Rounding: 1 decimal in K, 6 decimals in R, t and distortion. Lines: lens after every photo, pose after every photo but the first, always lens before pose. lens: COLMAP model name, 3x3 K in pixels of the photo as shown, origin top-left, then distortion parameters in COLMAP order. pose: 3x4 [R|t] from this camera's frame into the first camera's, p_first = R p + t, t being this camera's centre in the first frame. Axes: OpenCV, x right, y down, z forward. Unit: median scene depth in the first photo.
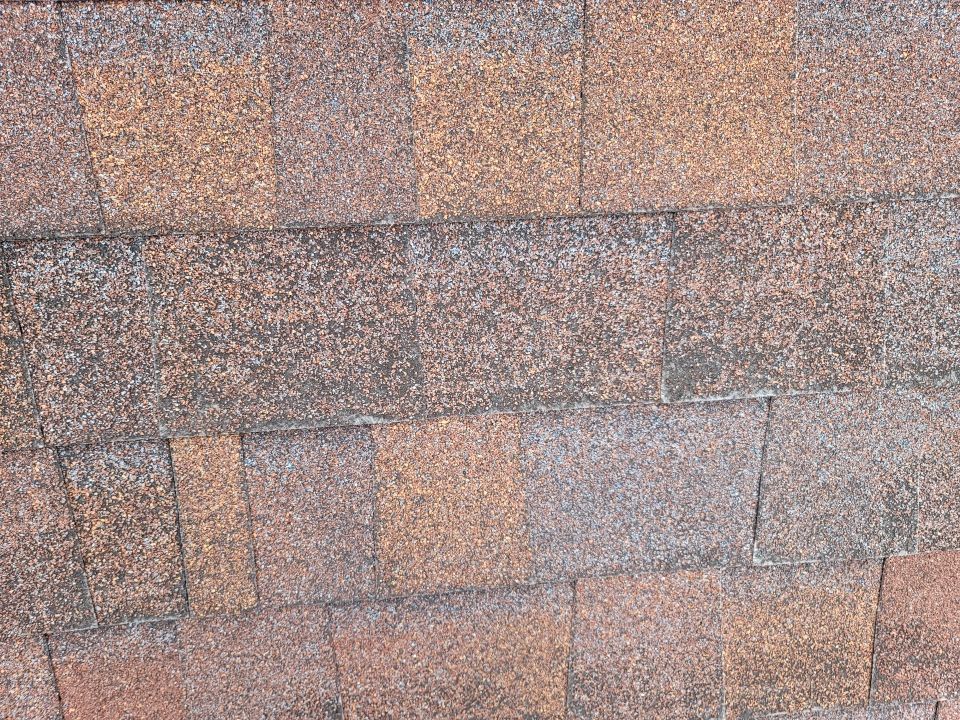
lens RADIAL K [[686.8, 0, 480.0], [0, 686.8, 360.0], [0, 0, 1]] dist [0.038444, -0.031443]
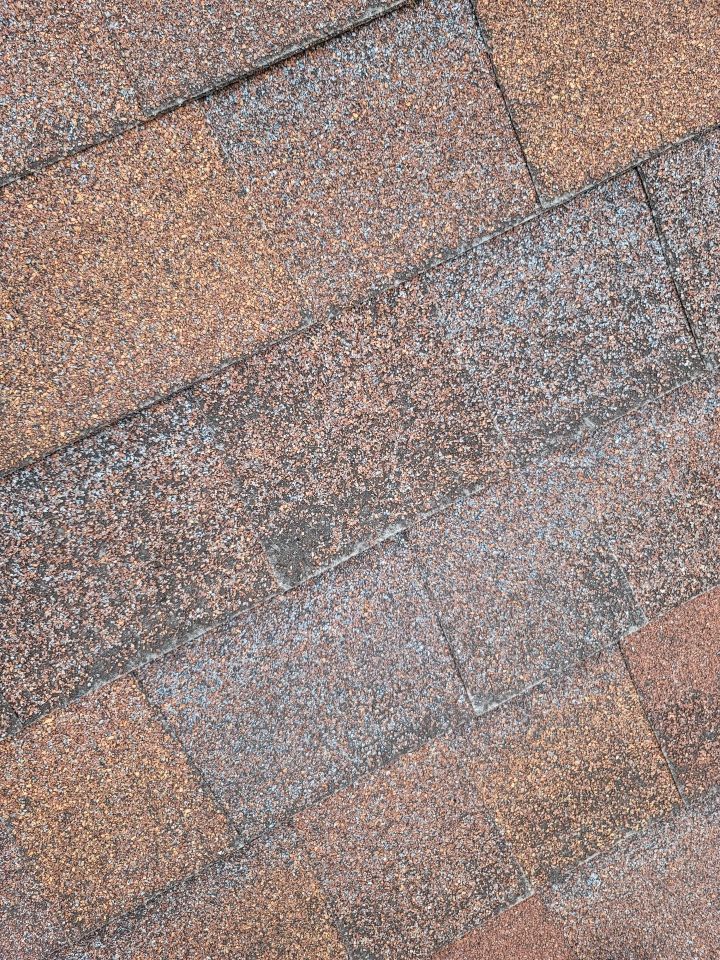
lens RADIAL K [[686.8, 0, 360.0], [0, 686.8, 480.0], [0, 0, 1]] dist [0.038444, -0.031443]
pose [[0.915041, -0.403343, 0.003805, 0.411475], [0.403144, 0.914199, -0.041420, 0.010096], [0.013228, 0.039435, 0.999135, 0.151822]]
